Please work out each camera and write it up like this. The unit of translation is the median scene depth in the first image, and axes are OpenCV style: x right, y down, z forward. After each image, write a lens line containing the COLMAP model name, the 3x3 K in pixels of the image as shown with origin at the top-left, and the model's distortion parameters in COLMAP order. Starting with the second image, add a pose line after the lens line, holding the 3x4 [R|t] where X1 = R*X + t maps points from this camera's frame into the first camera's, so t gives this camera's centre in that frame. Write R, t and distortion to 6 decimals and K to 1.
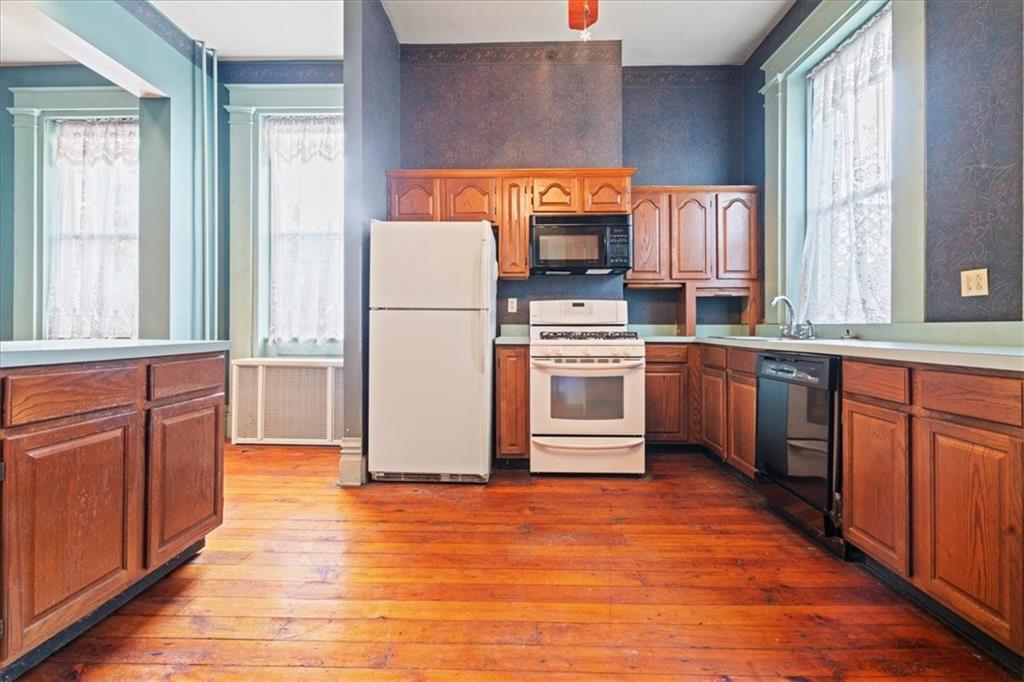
lens RADIAL K [[464.5, 0, 511.7], [0, 464.5, 332.9], [0, 0, 1]] dist [-0.013935, 0.000997]
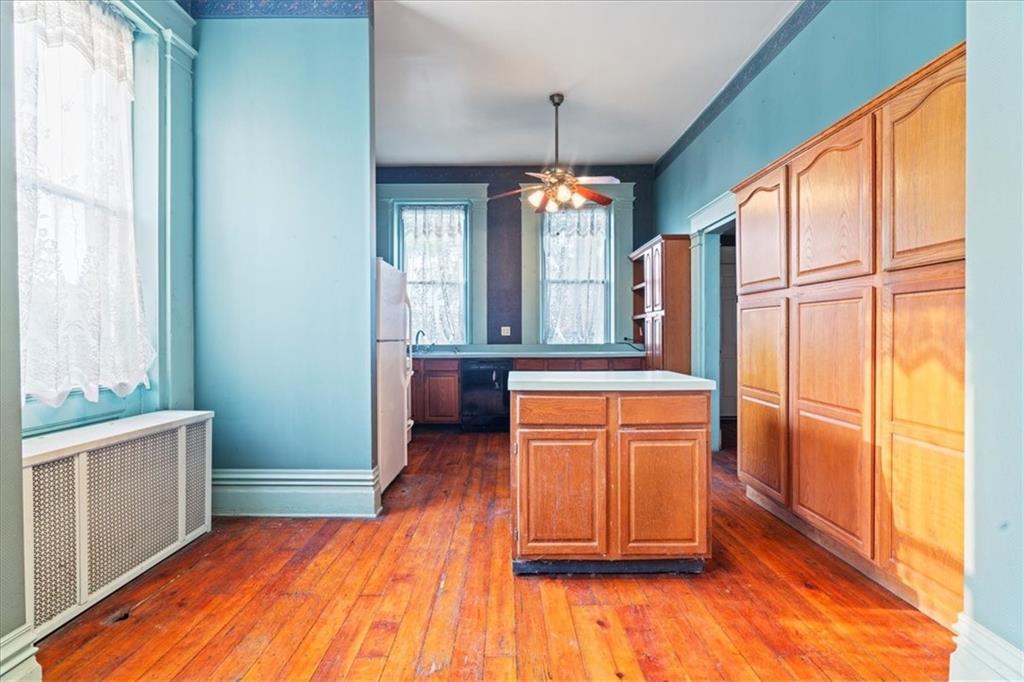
lens RADIAL K [[464.5, 0, 515.6], [0, 464.5, 341.1], [0, 0, 1]] dist [-0.013935, 0.000997]
pose [[-0.039070, -0.016930, 0.999093, -1.195652], [0.014010, 0.999749, 0.017489, -0.057604], [-0.999138, 0.014681, -0.038823, 0.632073]]
